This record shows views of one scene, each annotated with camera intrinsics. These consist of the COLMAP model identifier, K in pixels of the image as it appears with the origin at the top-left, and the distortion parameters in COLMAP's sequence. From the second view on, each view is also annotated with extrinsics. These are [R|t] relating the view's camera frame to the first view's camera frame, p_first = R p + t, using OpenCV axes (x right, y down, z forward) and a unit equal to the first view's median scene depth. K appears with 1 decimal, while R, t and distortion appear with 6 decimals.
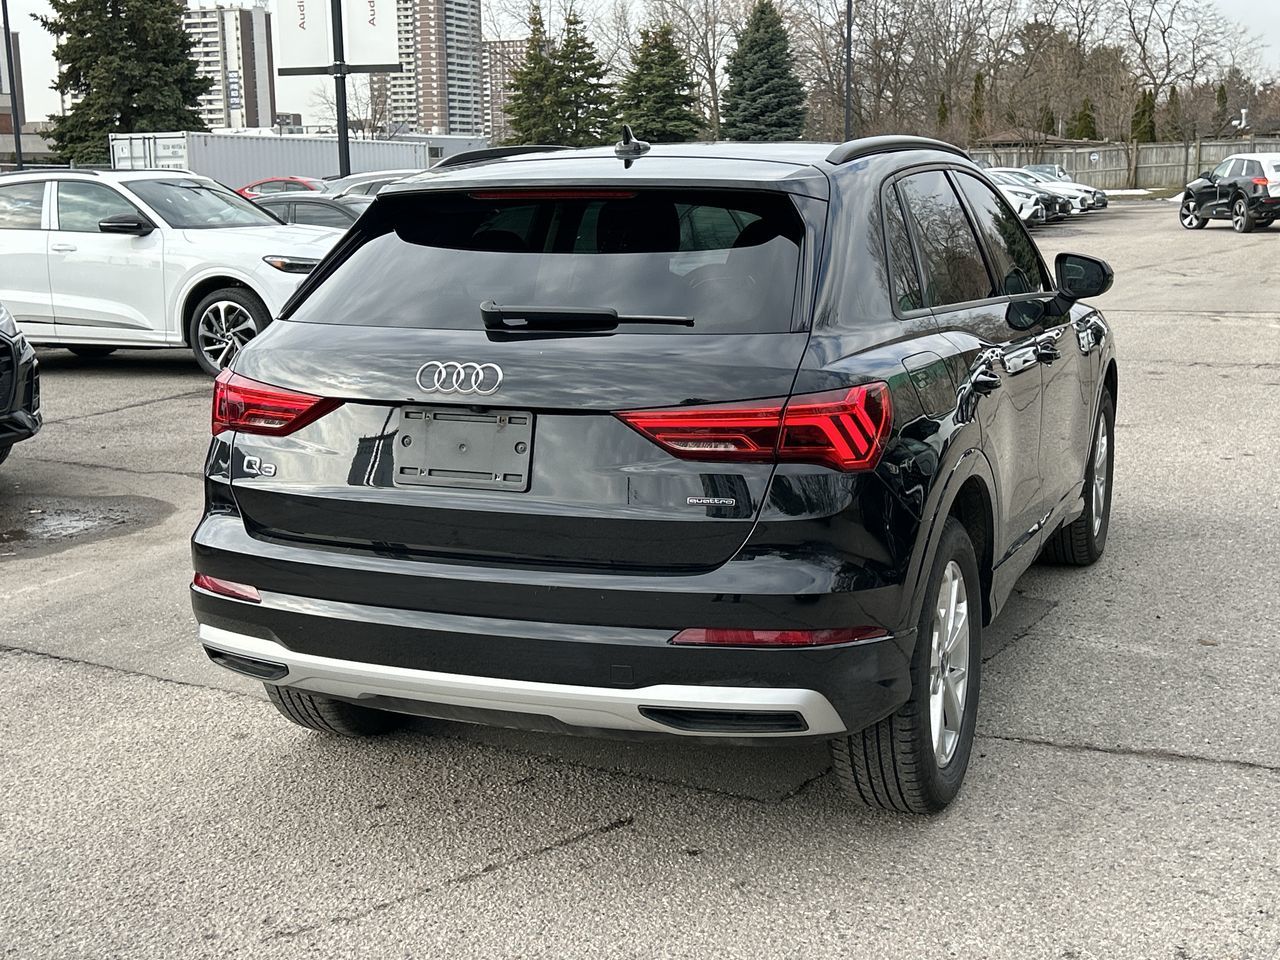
lens RADIAL K [[1604.7, 0, 640.0], [0, 1604.7, 480.0], [0, 0, 1]] dist [0.167215, -0.430928]
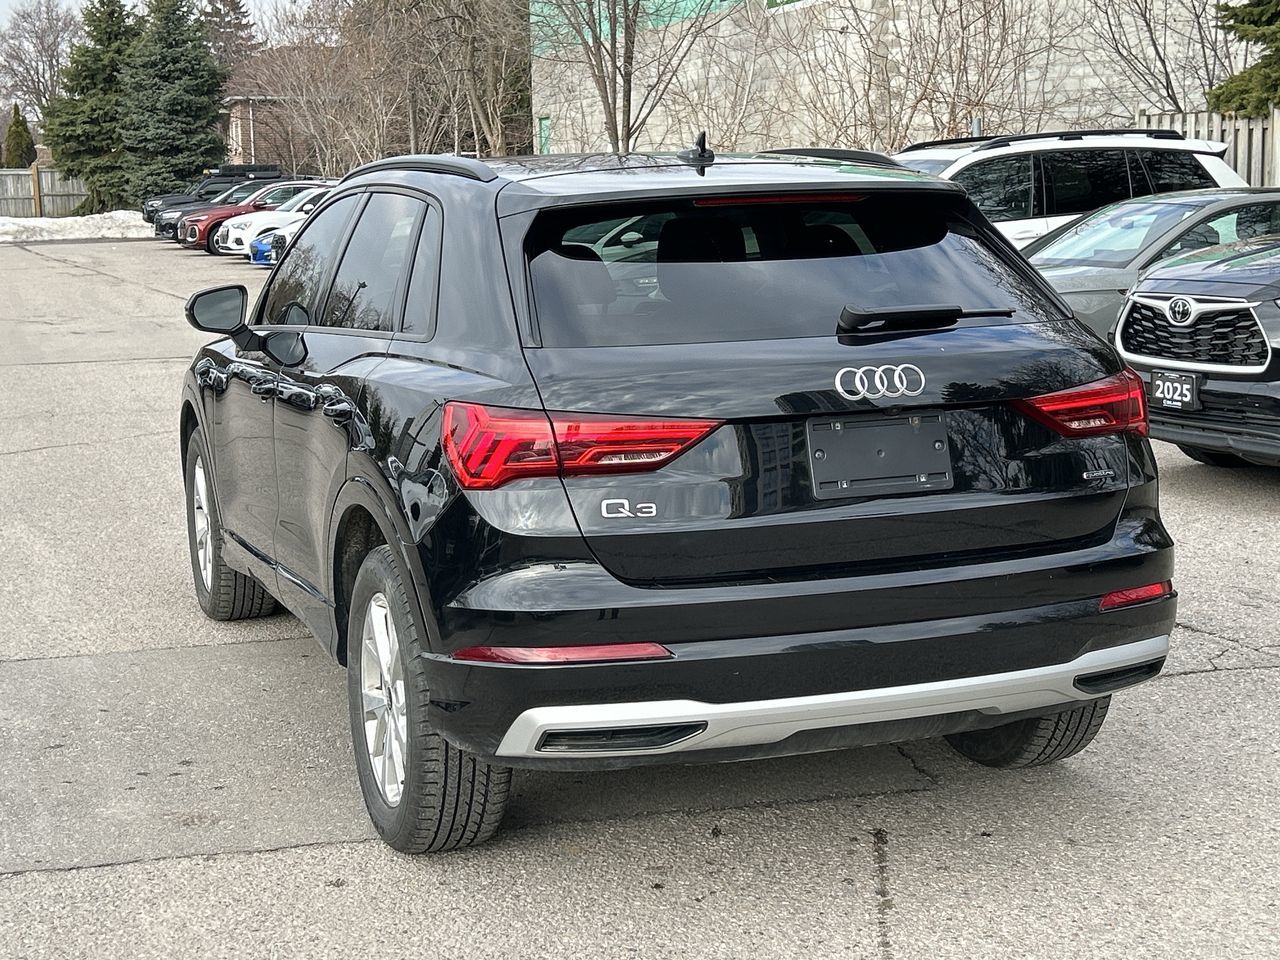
lens RADIAL K [[1798.6, 0, 680.9], [0, 1798.6, 479.7], [0, 0, 1]] dist [0.250038, -0.750882]
pose [[0.753251, -0.111839, 0.648155, -0.738407], [0.135149, 0.990728, 0.013887, -0.029289], [-0.643698, 0.077137, 0.761382, 0.200855]]
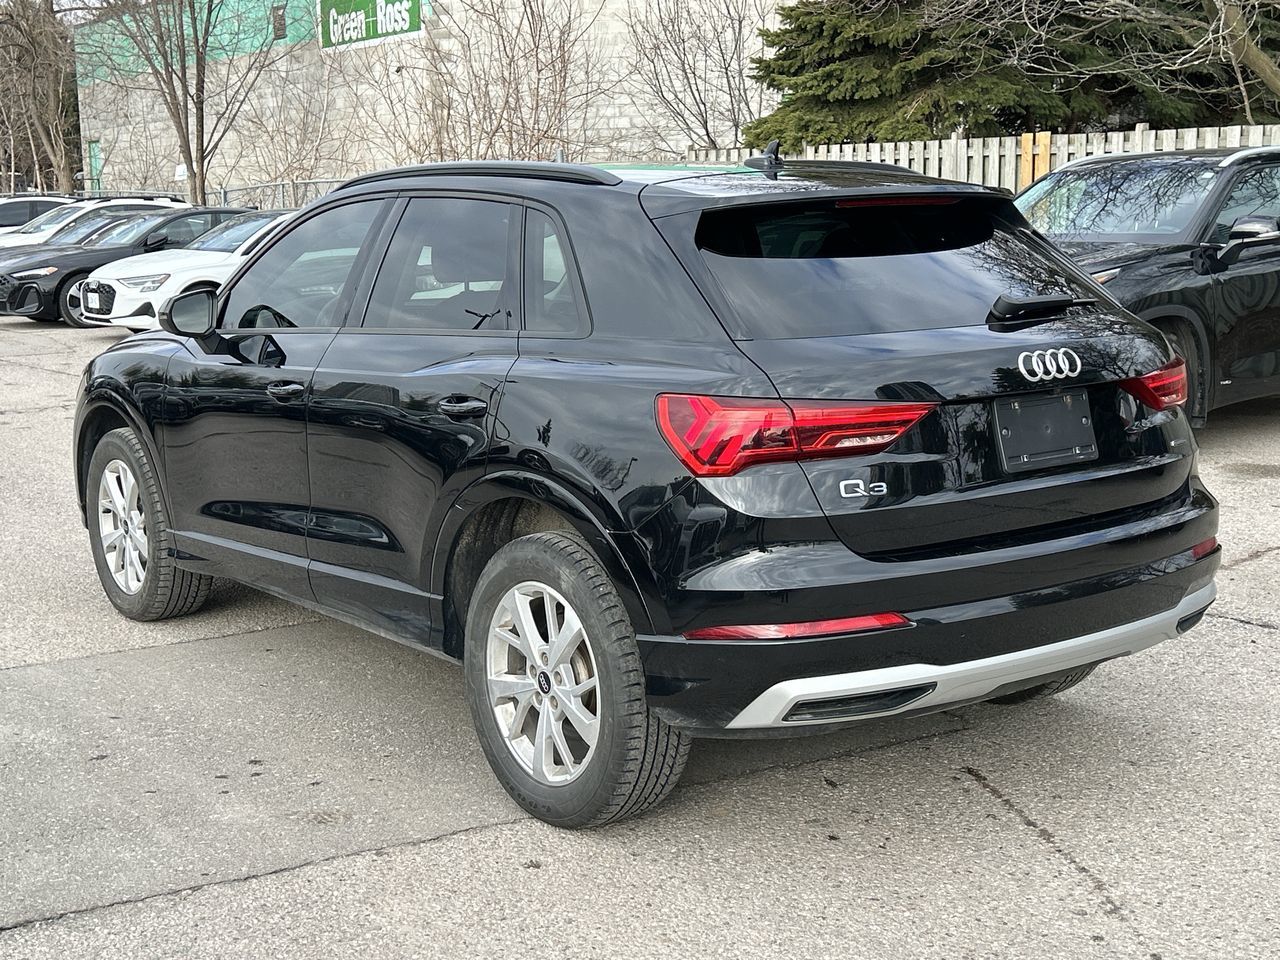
lens RADIAL K [[1563.2, 0, 650.5], [0, 1563.2, 474.6], [0, 0, 1]] dist [0.167656, -0.425360]
pose [[0.552027, -0.143033, 0.821467, -0.913943], [0.164685, 0.984474, 0.060747, -0.079840], [-0.817401, 0.101749, 0.567012, 0.506796]]
